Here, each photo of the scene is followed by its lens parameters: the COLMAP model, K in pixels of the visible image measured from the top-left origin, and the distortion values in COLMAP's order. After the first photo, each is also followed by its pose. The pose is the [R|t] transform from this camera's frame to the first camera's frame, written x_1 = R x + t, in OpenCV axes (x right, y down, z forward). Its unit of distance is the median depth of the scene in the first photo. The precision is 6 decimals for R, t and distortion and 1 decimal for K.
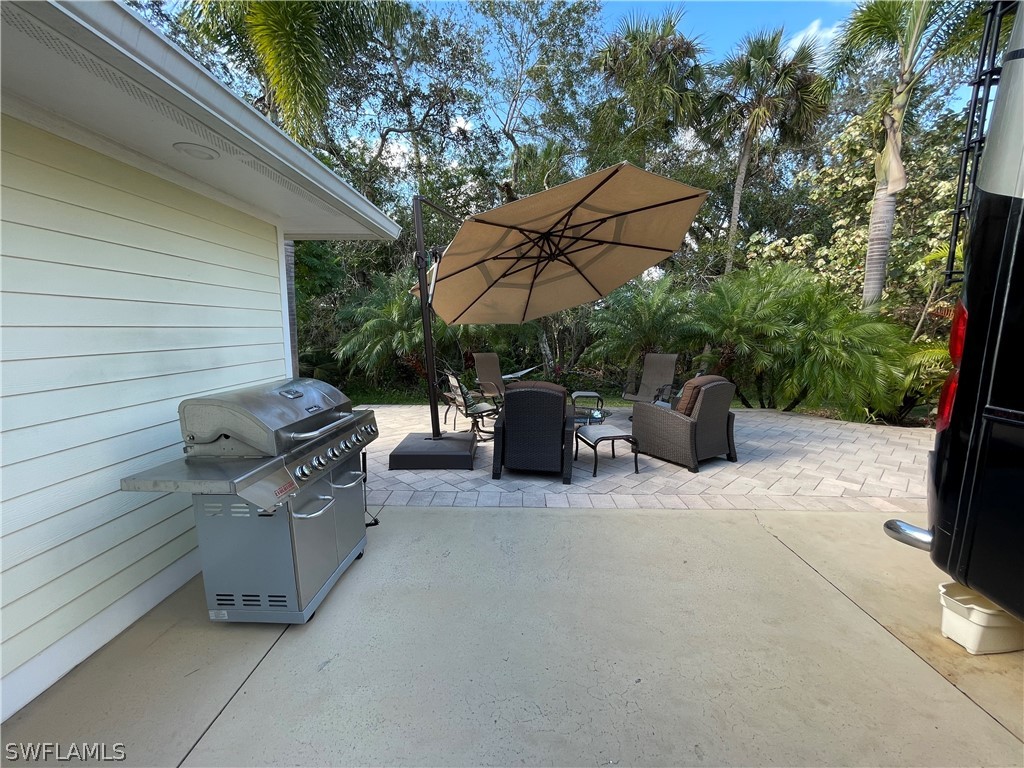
lens RADIAL K [[410.9, 0, 507.6], [0, 410.9, 389.5], [0, 0, 1]] dist [-0.002051, -0.000354]
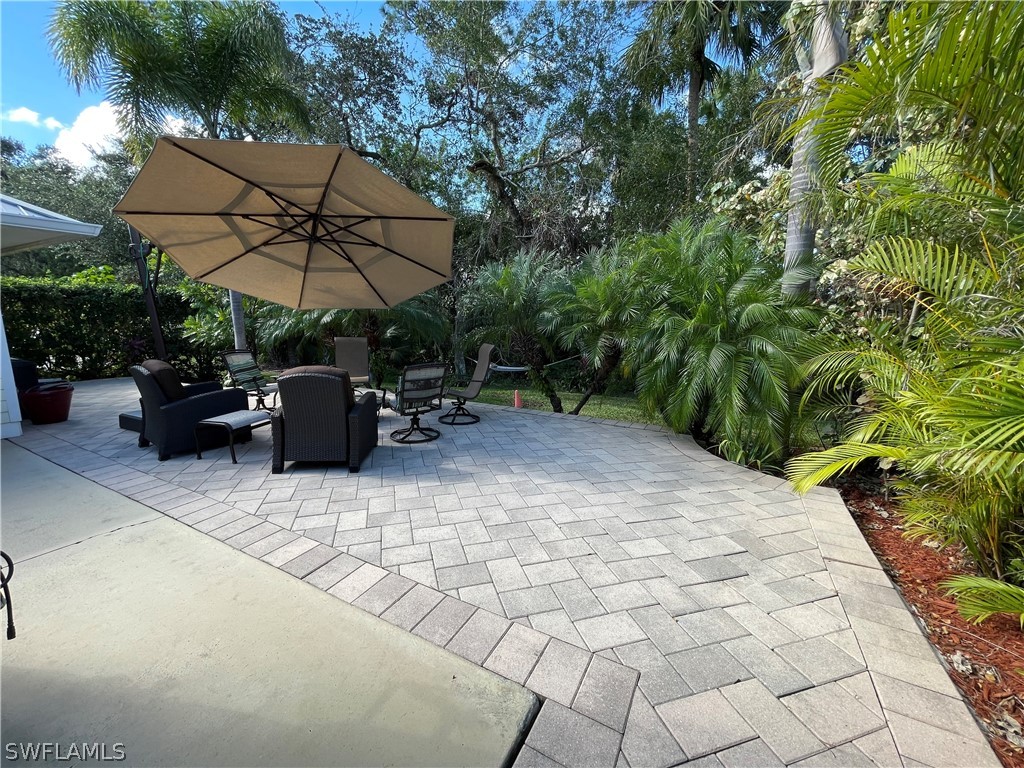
lens RADIAL K [[410.9, 0, 507.6], [0, 410.9, 389.5], [0, 0, 1]] dist [-0.002051, -0.000354]
pose [[0.894844, 0.084033, -0.438397, 0.789910], [-0.072839, 0.996445, 0.042326, -0.031980], [0.440396, -0.005943, 0.897784, 0.265636]]
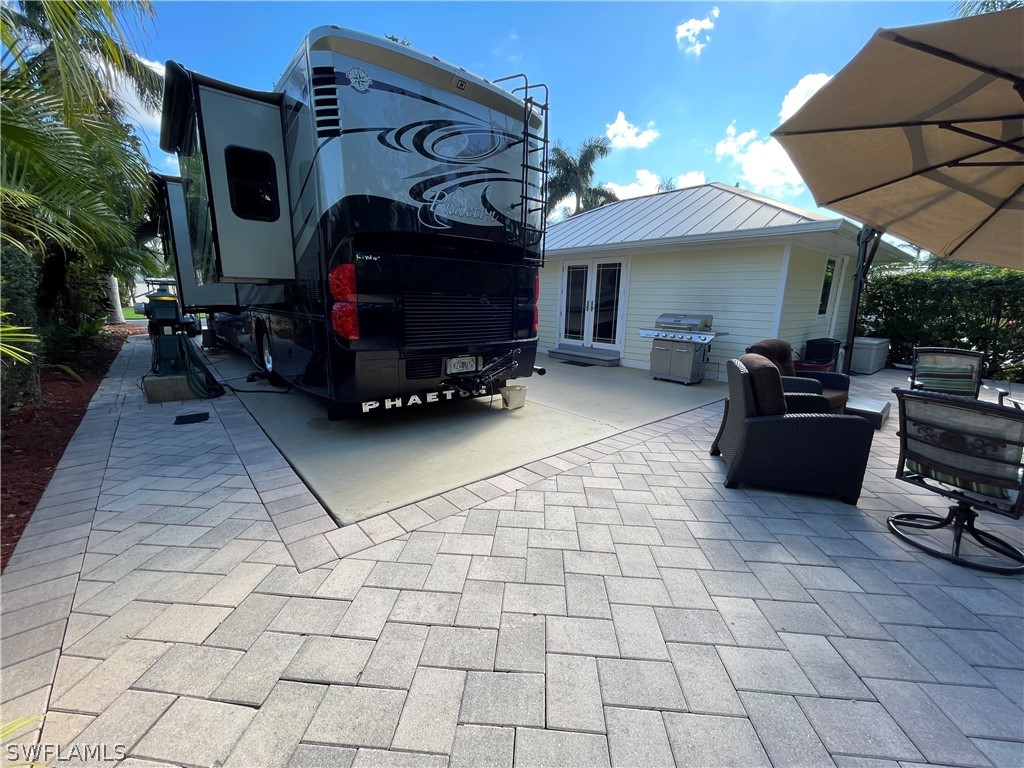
lens RADIAL K [[411.3, 0, 508.5], [0, 411.3, 386.0], [0, 0, 1]] dist [-0.003000, 0.000267]
pose [[-0.738713, 0.124104, -0.662496, 0.835845], [-0.123453, 0.941363, 0.313998, -0.098920], [0.662618, 0.313741, -0.680076, 0.785676]]
